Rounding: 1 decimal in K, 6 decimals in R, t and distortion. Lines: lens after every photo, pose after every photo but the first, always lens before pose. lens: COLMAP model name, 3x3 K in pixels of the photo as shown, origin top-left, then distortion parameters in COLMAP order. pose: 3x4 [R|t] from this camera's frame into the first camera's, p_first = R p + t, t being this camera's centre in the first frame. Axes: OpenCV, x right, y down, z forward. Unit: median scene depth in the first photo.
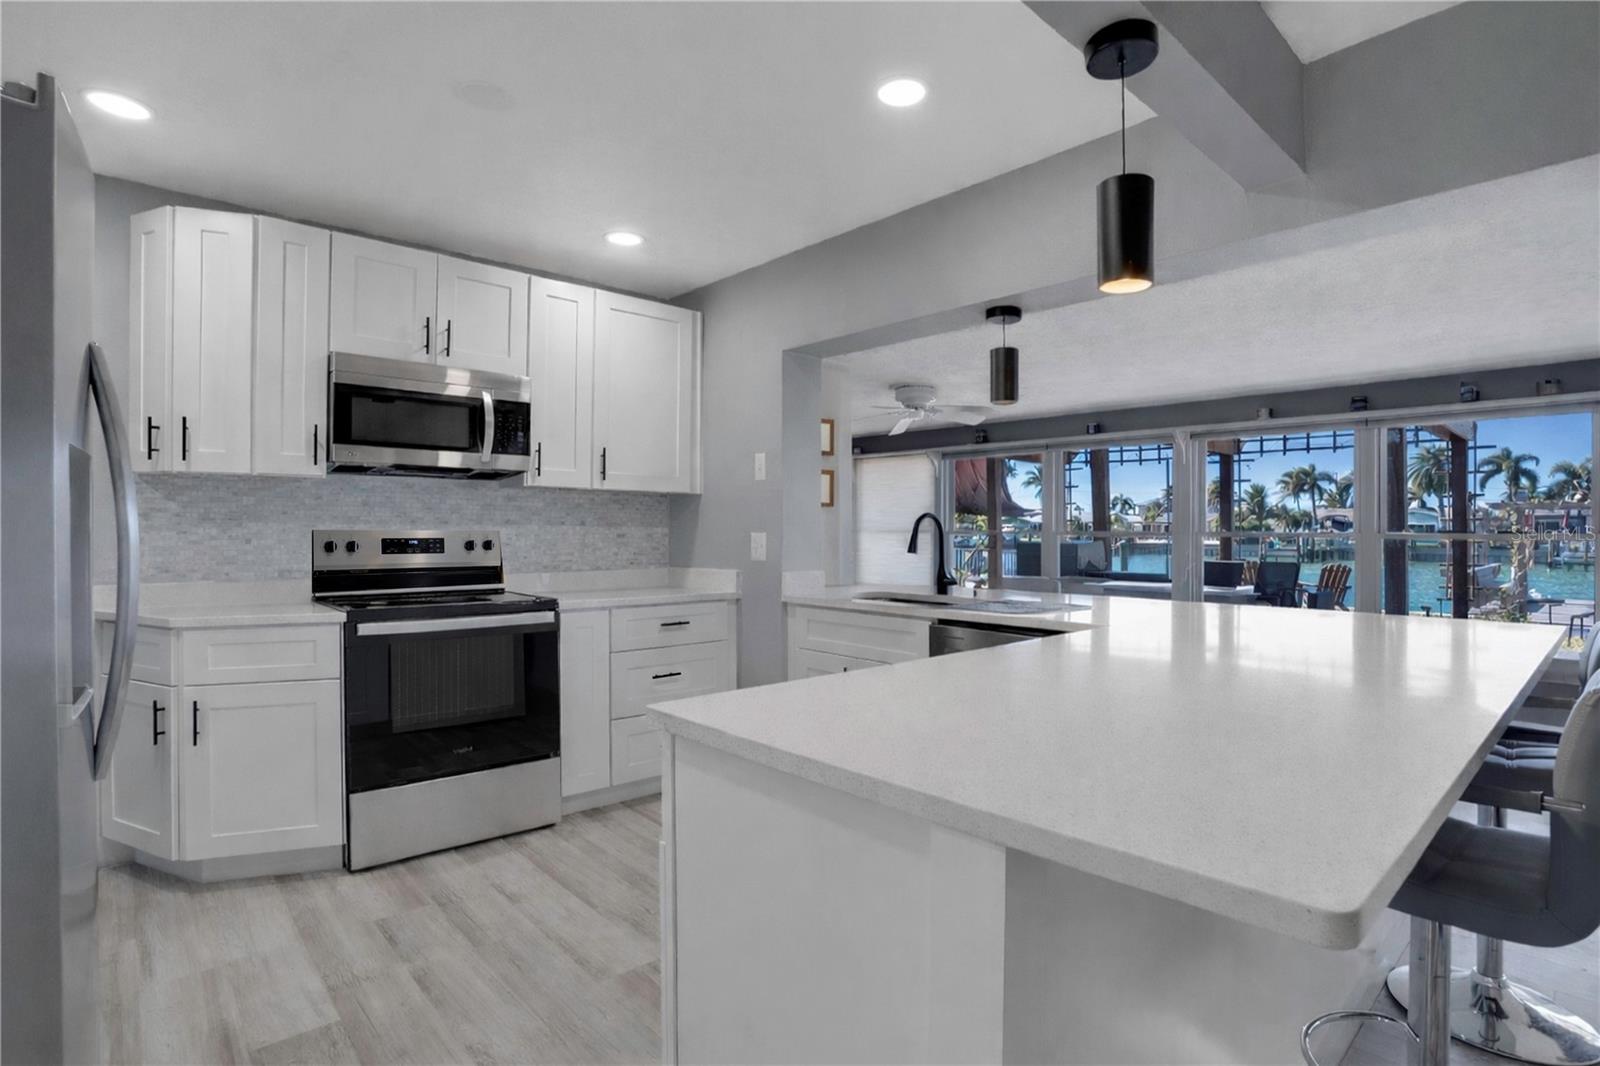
lens RADIAL K [[779.5, 0, 800.0], [0, 779.5, 533.0], [0, 0, 1]] dist [-0.023648, 0.000448]
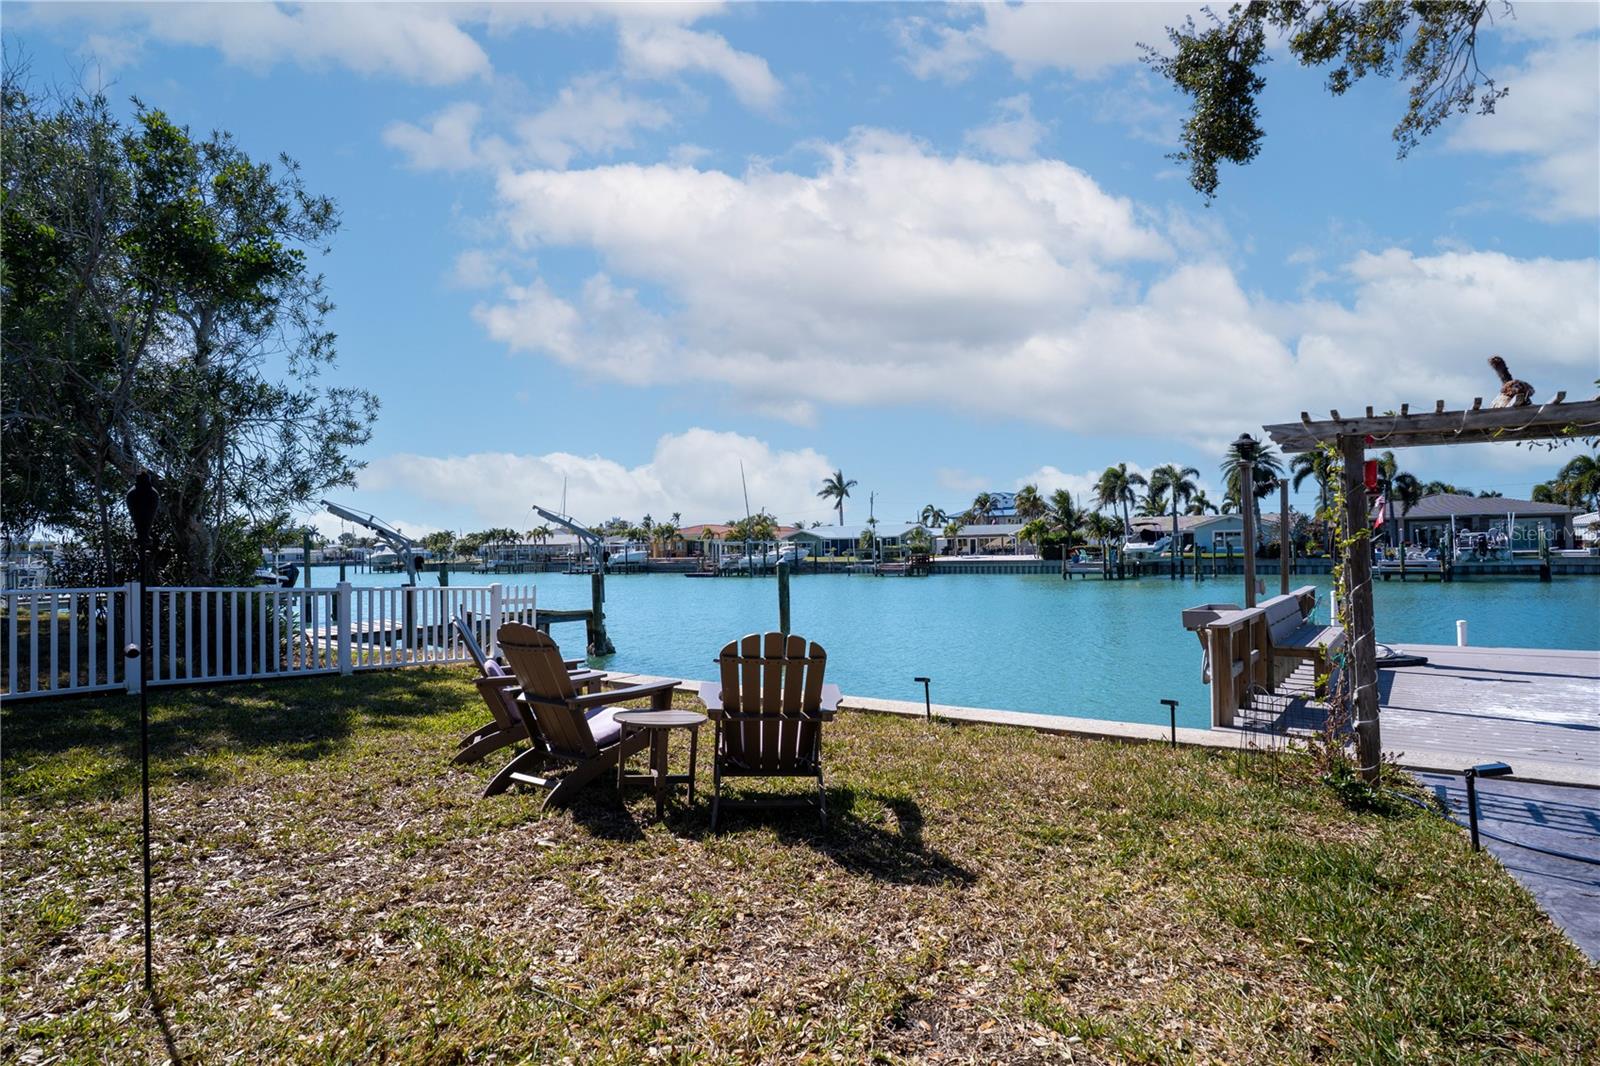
lens RADIAL K [[892.9, 0, 800.0], [0, 892.9, 533.0], [0, 0, 1]] dist [-0.045911, 0.037371]
pose [[0.977418, -0.017048, 0.210624, 0.105127], [0.022389, 0.999485, -0.022997, 0.002022], [-0.210124, 0.027194, 0.977297, 0.112683]]
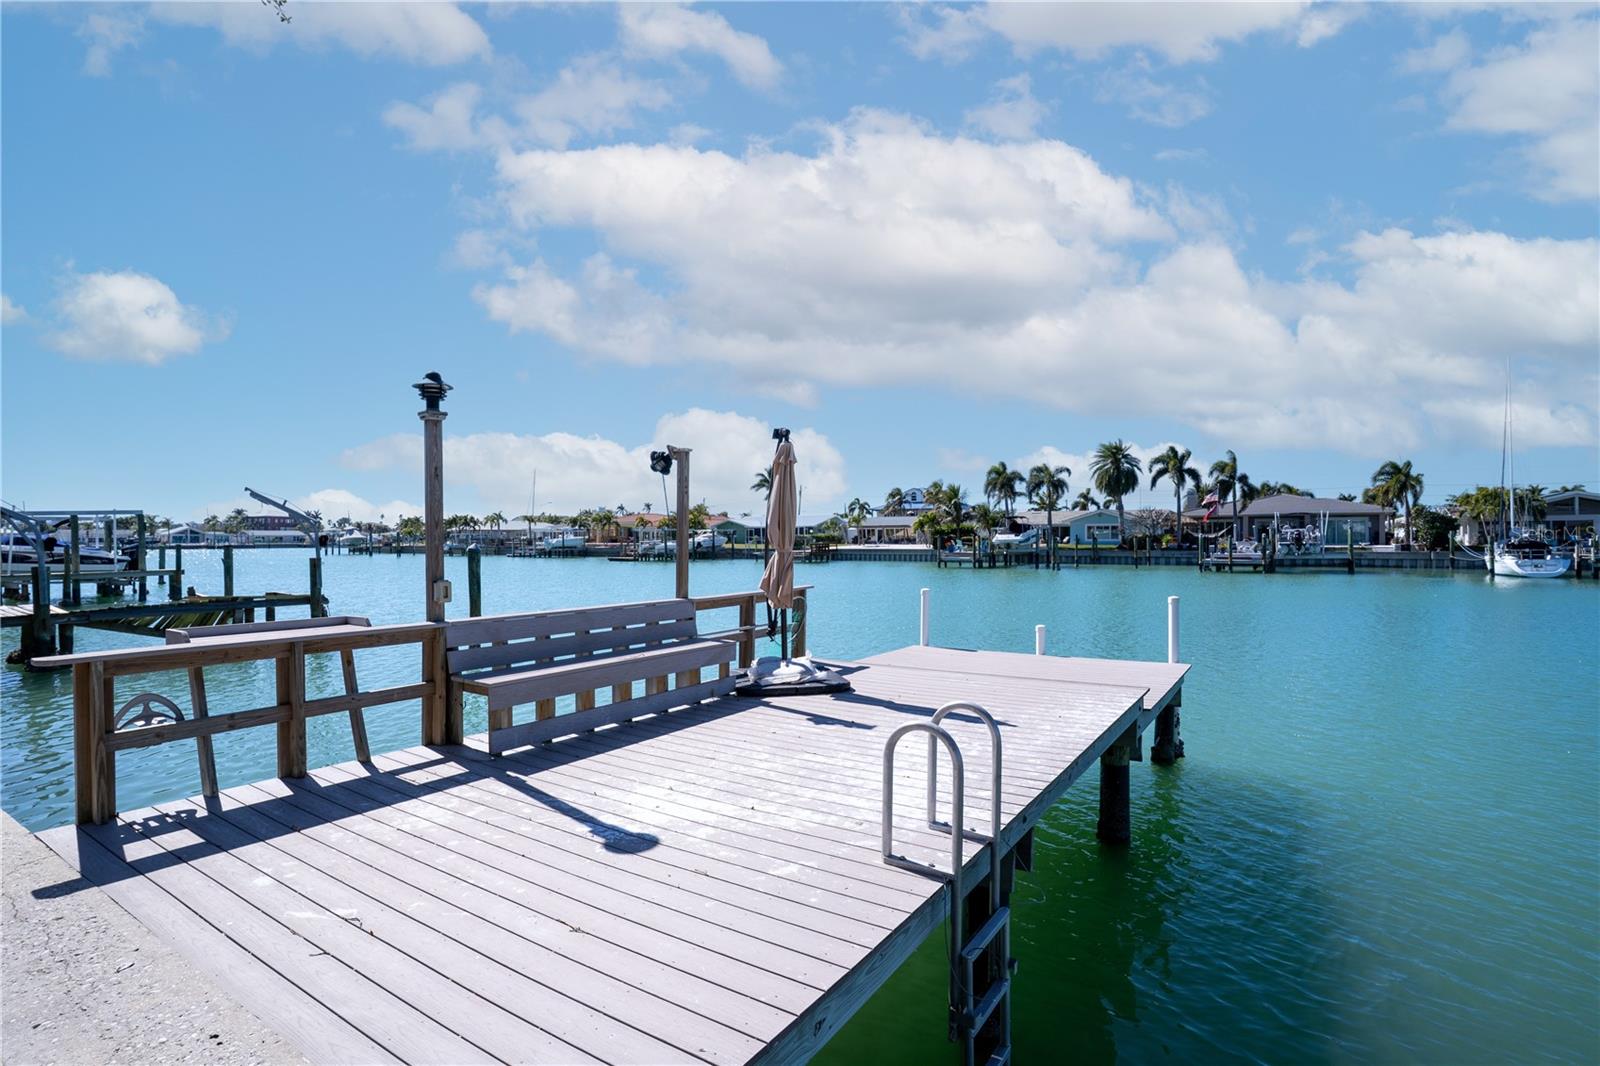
lens RADIAL K [[794.7, 0, 800.0], [0, 794.7, 533.0], [0, 0, 1]] dist [-0.046257, 0.000044]
pose [[0.971312, -0.008861, 0.237644, 0.191700], [0.011315, 0.999896, -0.008963, 0.002501], [-0.237539, 0.011394, 0.971311, 0.119600]]
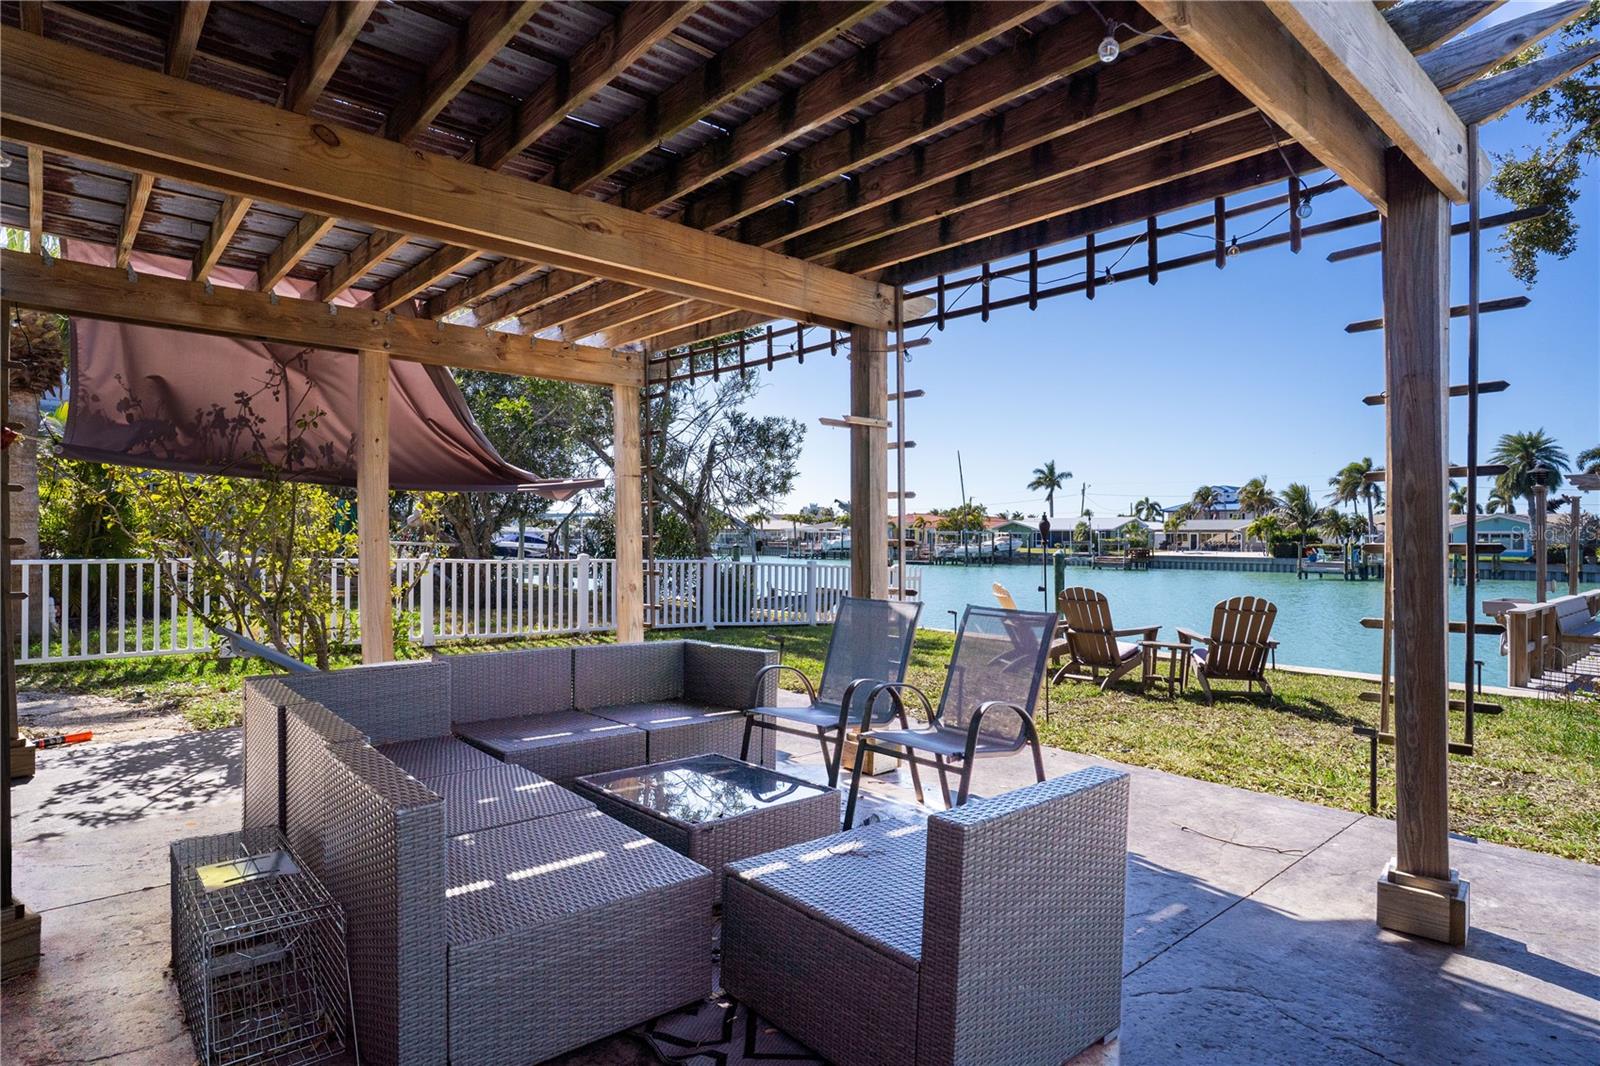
lens RADIAL K [[892.9, 0, 800.0], [0, 892.9, 533.0], [0, 0, 1]] dist [-0.045911, 0.037371]
pose [[0.999991, 0.003683, -0.002211, 0.071463], [-0.003707, 0.999931, -0.011175, 0.001230], [0.002170, 0.011183, 0.999935, 0.075277]]
